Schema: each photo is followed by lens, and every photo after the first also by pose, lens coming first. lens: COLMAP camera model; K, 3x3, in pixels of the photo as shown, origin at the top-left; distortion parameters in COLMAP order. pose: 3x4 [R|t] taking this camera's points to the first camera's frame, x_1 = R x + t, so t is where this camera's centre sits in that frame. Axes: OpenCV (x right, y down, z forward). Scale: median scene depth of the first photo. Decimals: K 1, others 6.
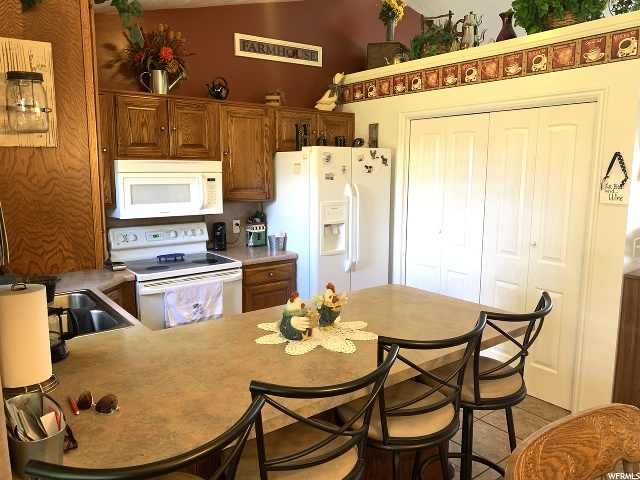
lens RADIAL K [[495.9, 0, 320.0], [0, 495.9, 240.0], [0, 0, 1]] dist [0.085034, -0.002534]
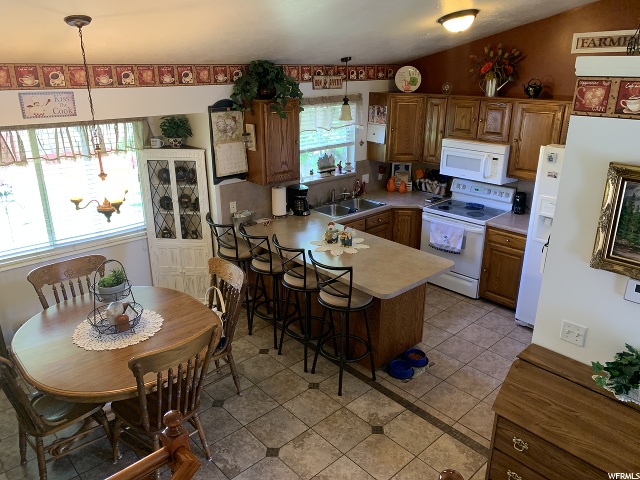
lens RADIAL K [[495.9, 0, 320.0], [0, 495.9, 240.0], [0, 0, 1]] dist [0.085034, -0.002534]
pose [[0.110225, 0.334803, -0.935819, 1.130170], [-0.151504, 0.936213, 0.317099, -0.285778], [0.982292, 0.106828, 0.153918, 0.347014]]
